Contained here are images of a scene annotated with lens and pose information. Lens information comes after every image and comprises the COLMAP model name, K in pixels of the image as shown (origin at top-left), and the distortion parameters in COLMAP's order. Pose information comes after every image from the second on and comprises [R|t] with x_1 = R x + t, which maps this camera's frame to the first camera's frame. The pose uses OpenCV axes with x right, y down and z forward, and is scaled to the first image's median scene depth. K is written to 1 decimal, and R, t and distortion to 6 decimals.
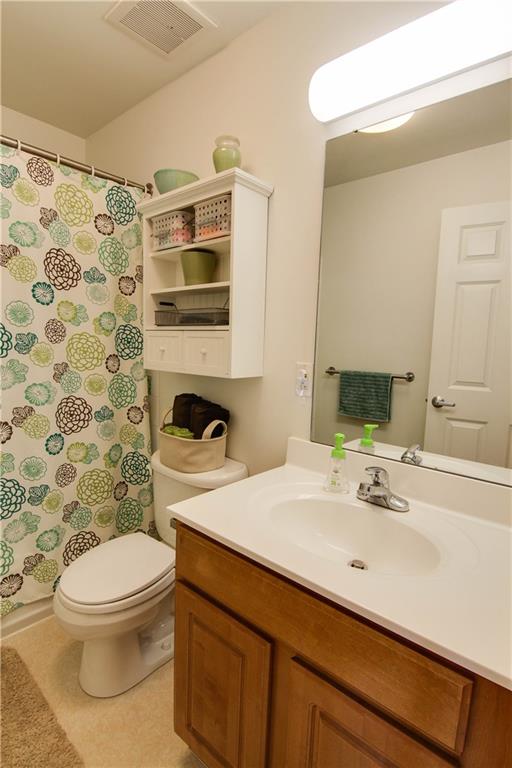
lens RADIAL K [[387.8, 0, 255.7], [0, 387.8, 385.8], [0, 0, 1]] dist [-0.008673, -0.009983]
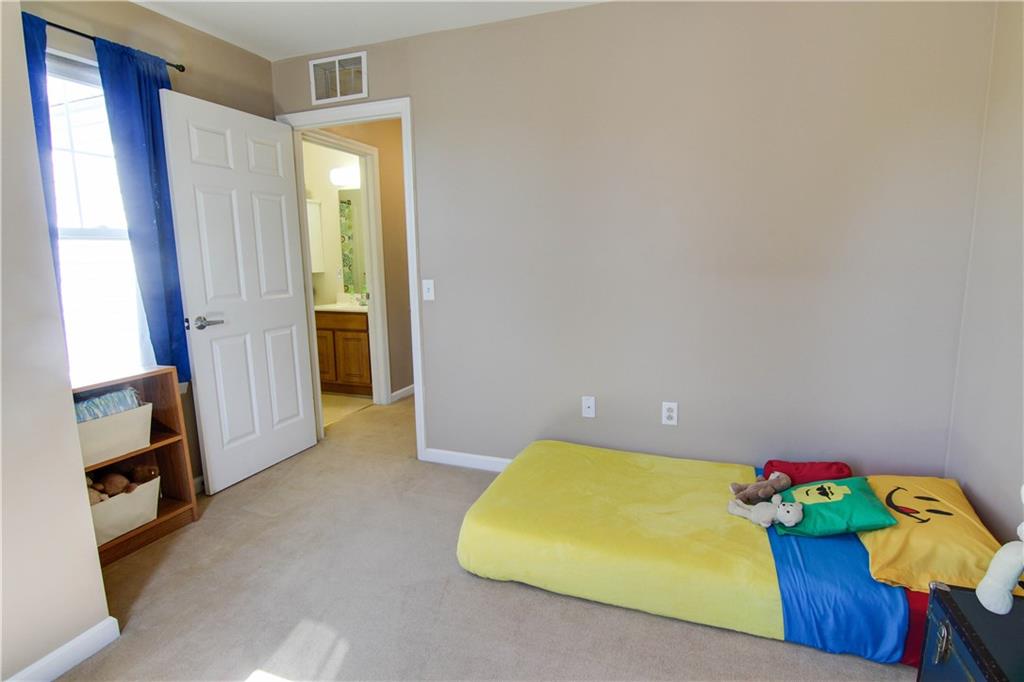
lens RADIAL K [[517.1, 0, 511.5], [0, 517.1, 340.9], [0, 0, 1]] dist [-0.008673, -0.009983]
pose [[0.933361, -0.101105, 0.344406, -0.061738], [0.083846, 0.994377, 0.064685, 0.398585], [-0.349009, -0.031498, 0.936590, -3.385793]]
